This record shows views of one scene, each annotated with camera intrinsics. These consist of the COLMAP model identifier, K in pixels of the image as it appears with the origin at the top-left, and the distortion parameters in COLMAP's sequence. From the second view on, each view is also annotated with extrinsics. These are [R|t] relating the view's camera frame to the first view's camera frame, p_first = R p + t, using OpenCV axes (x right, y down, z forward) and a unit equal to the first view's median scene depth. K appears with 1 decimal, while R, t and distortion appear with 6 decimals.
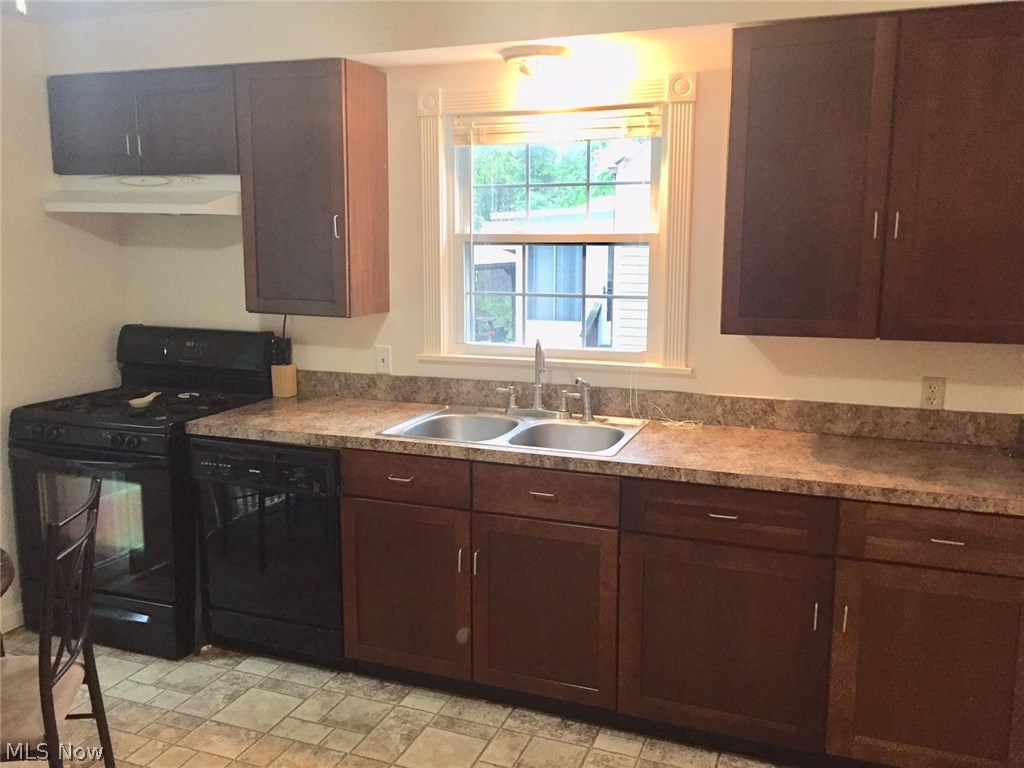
lens RADIAL K [[880.2, 0, 525.2], [0, 880.2, 382.6], [0, 0, 1]] dist [0.062597, -0.066900]
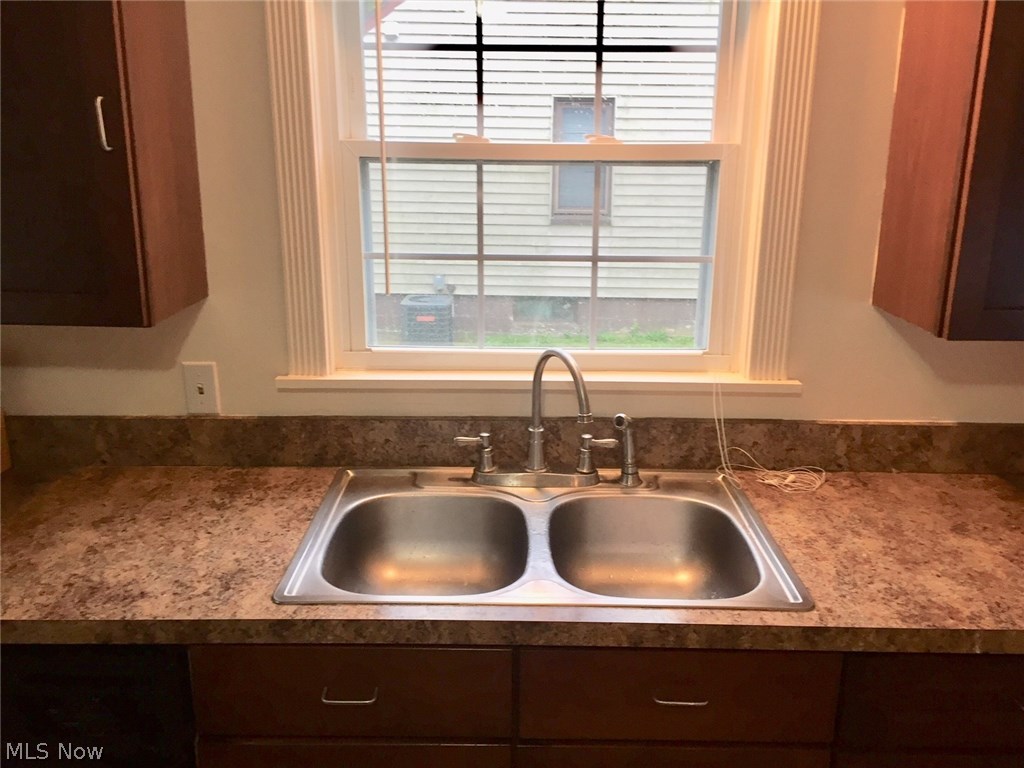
lens RADIAL K [[880.2, 0, 525.2], [0, 880.2, 382.6], [0, 0, 1]] dist [0.062597, -0.066900]
pose [[0.934668, -0.086878, 0.344744, -0.183361], [0.047477, 0.991499, 0.121144, -0.094289], [-0.352338, -0.096862, 0.930847, 0.509303]]
